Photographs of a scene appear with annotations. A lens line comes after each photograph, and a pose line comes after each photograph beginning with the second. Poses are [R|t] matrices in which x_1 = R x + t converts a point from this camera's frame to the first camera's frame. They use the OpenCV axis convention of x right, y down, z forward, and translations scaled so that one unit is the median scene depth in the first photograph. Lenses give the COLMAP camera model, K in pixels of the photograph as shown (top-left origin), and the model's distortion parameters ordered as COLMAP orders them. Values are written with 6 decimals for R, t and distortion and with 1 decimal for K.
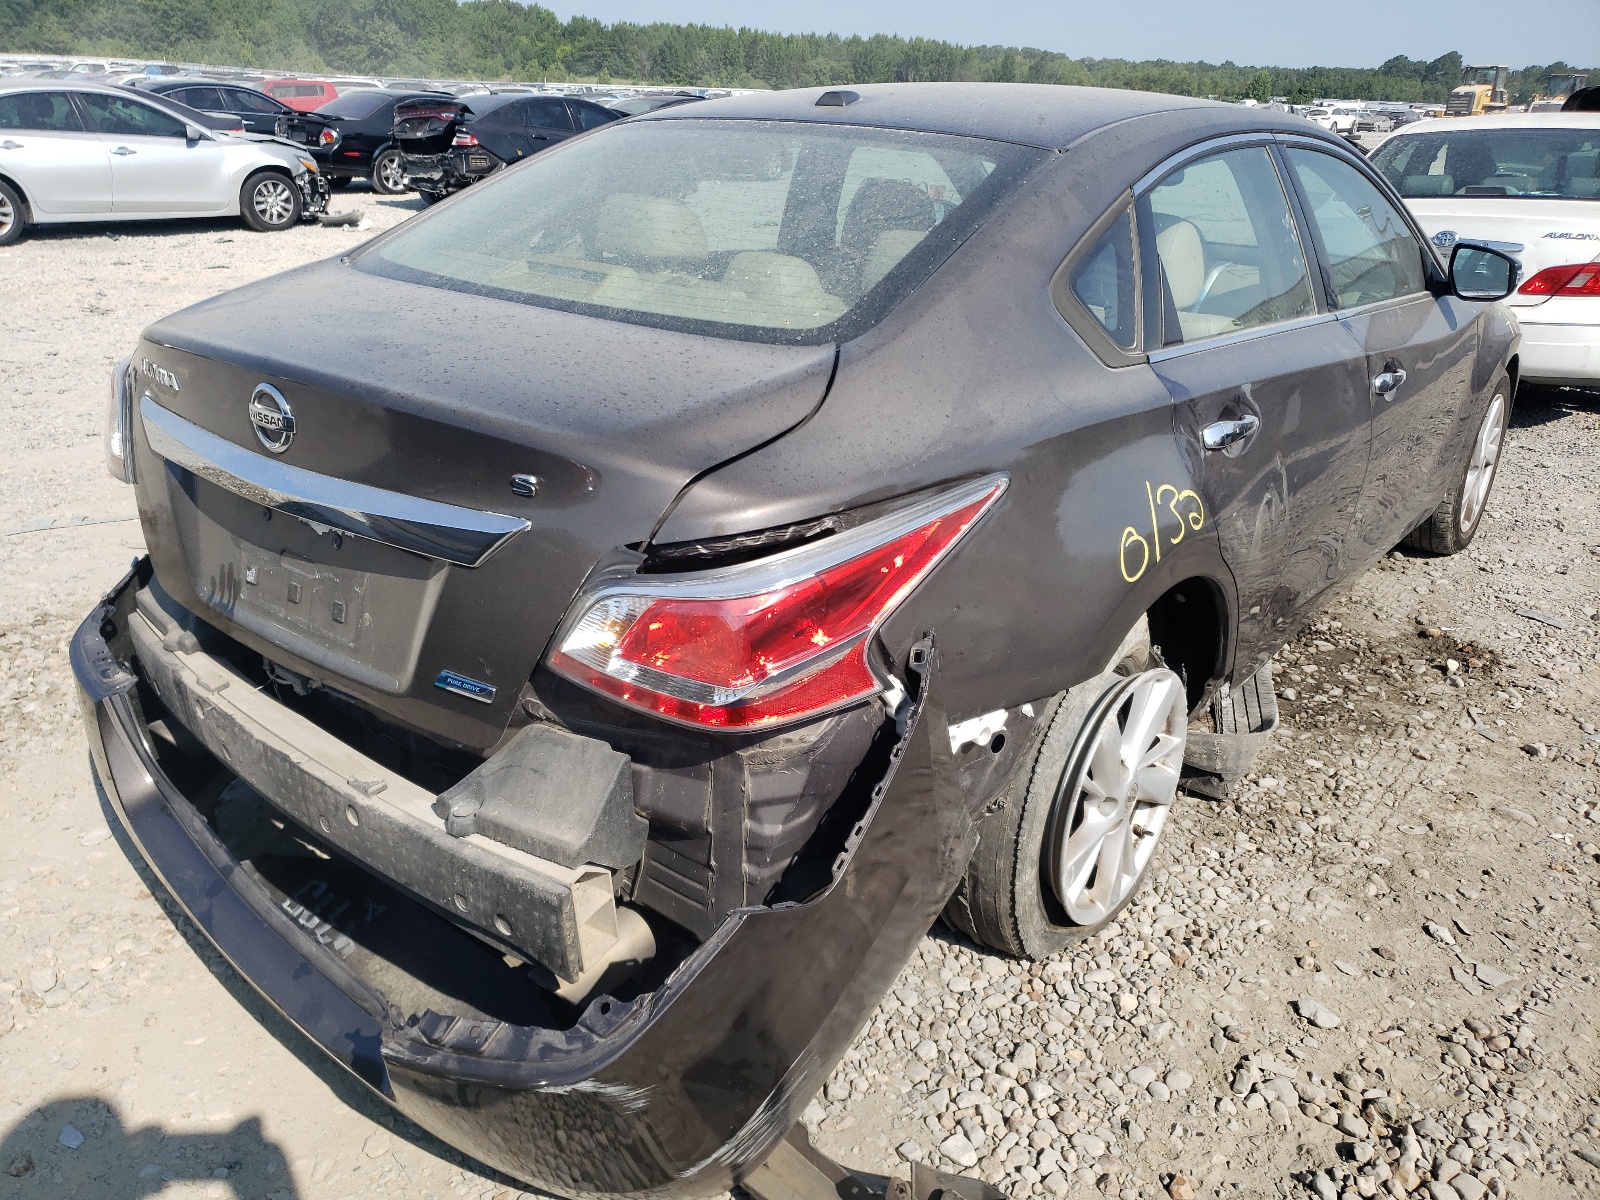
lens RADIAL K [[1200.3, 0, 786.8], [0, 1200.3, 571.5], [0, 0, 1]] dist [0.024457, 0.006670]
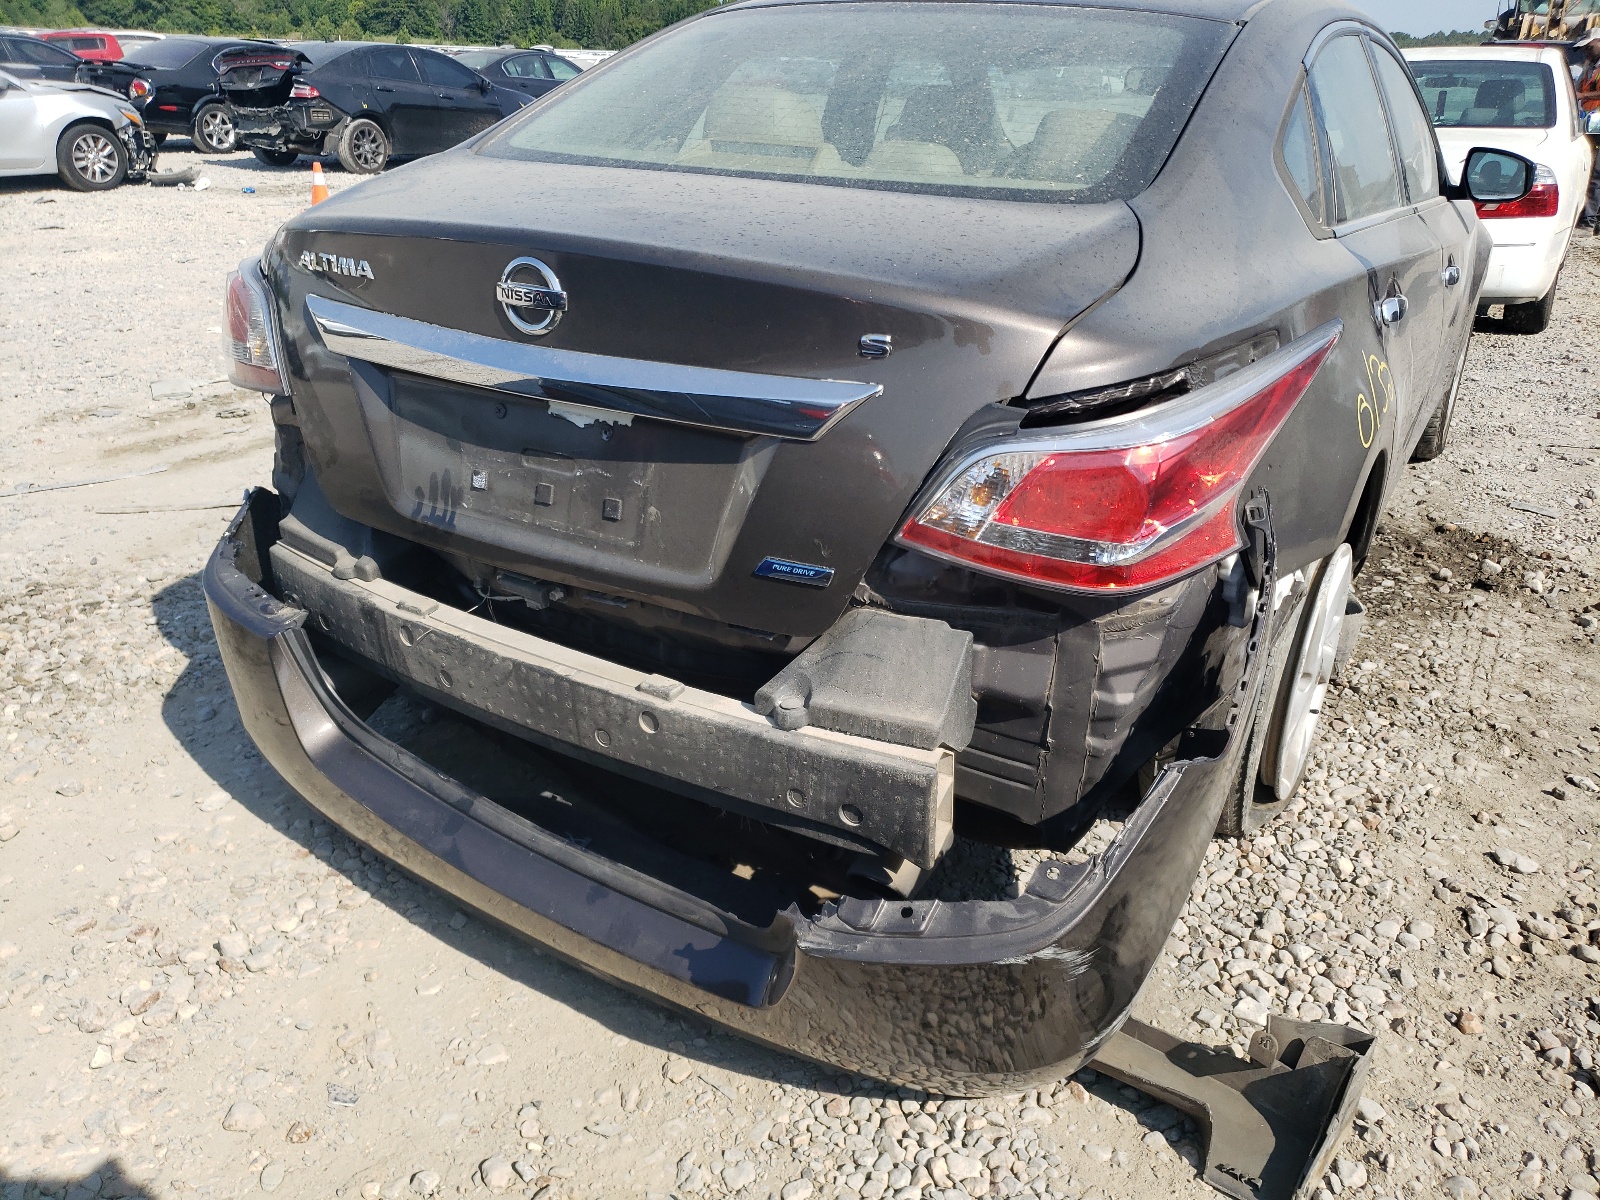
lens RADIAL K [[1200.3, 0, 794.4], [0, 1200.3, 600.4], [0, 0, 1]] dist [0.024457, 0.006670]
pose [[0.989506, -0.058790, 0.131988, -0.332952], [0.052530, 0.997346, 0.050424, 0.060141], [-0.134603, -0.042961, 0.989968, 0.059984]]
